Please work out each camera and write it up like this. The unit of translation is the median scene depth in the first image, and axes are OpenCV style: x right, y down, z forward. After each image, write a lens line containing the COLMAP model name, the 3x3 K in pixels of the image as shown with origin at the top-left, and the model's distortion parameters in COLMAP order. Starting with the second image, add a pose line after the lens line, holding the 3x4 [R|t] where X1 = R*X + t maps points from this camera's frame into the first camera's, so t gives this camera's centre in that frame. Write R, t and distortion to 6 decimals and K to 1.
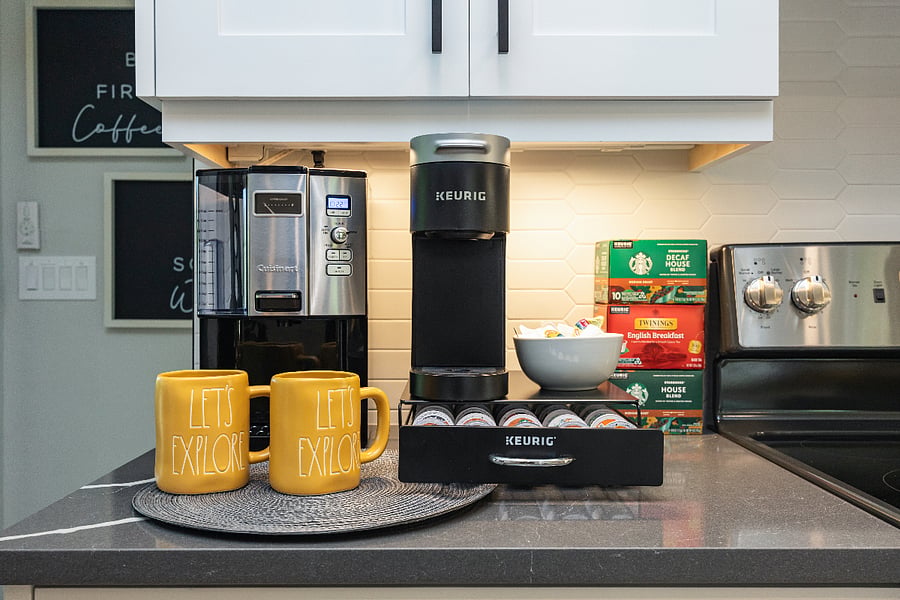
lens RADIAL K [[863.1, 0, 427.3], [0, 863.1, 322.0], [0, 0, 1]] dist [-0.009436, -0.012070]
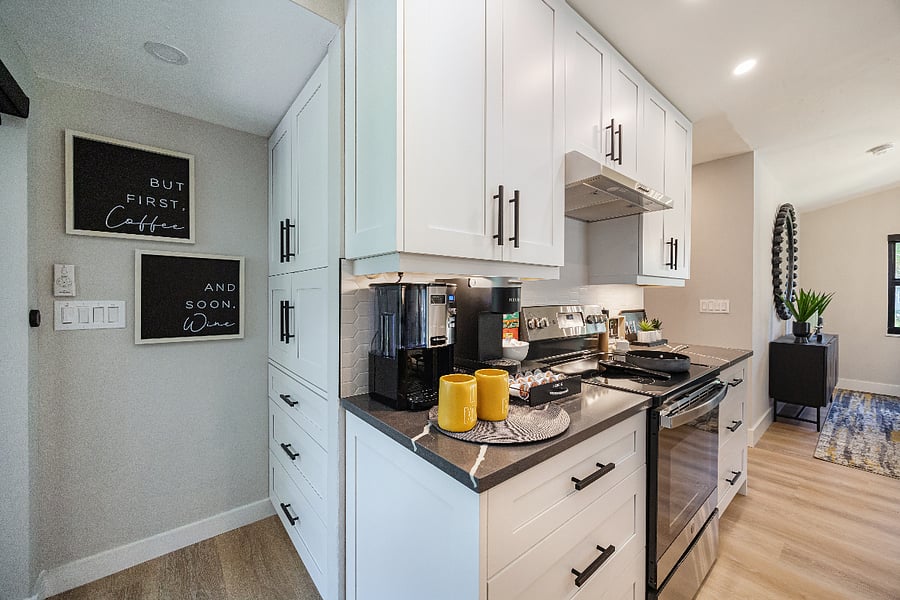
lens RADIAL K [[360.8, 0, 450.0], [0, 360.8, 300.0], [0, 0, 1]] dist [-0.001429, -0.000246]
pose [[0.762576, -0.008002, 0.646849, -0.423542], [0.021878, 0.999670, -0.013426, -0.065423], [-0.646528, 0.024390, 0.762500, 0.118718]]
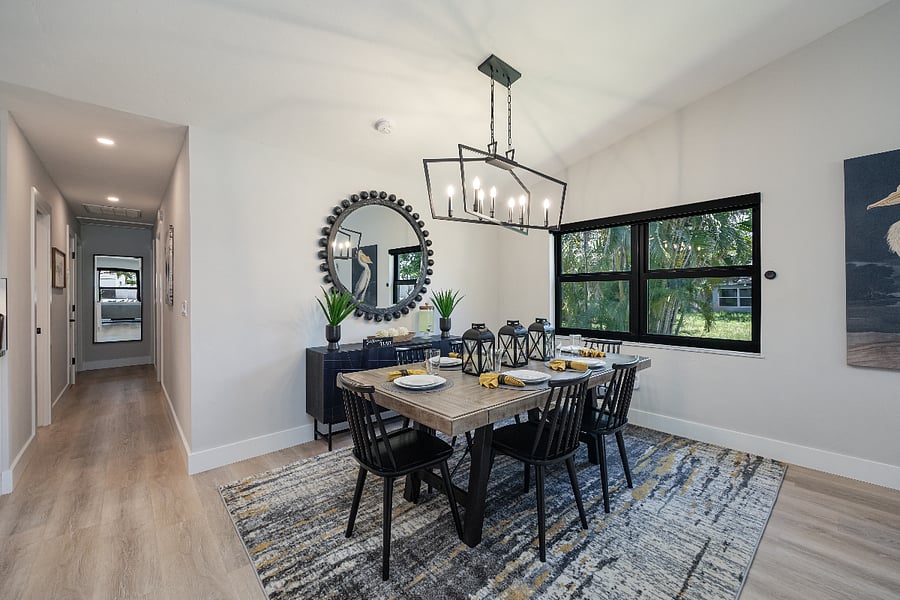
lens RADIAL K [[368.3, 0, 450.0], [0, 368.3, 300.0], [0, 0, 1]] dist [-0.002208, -0.000227]
pose [[0.743338, -0.015547, 0.668735, 1.273766], [0.031513, 0.999434, -0.011793, -0.019699], [-0.668173, 0.029840, 0.743407, -1.099968]]
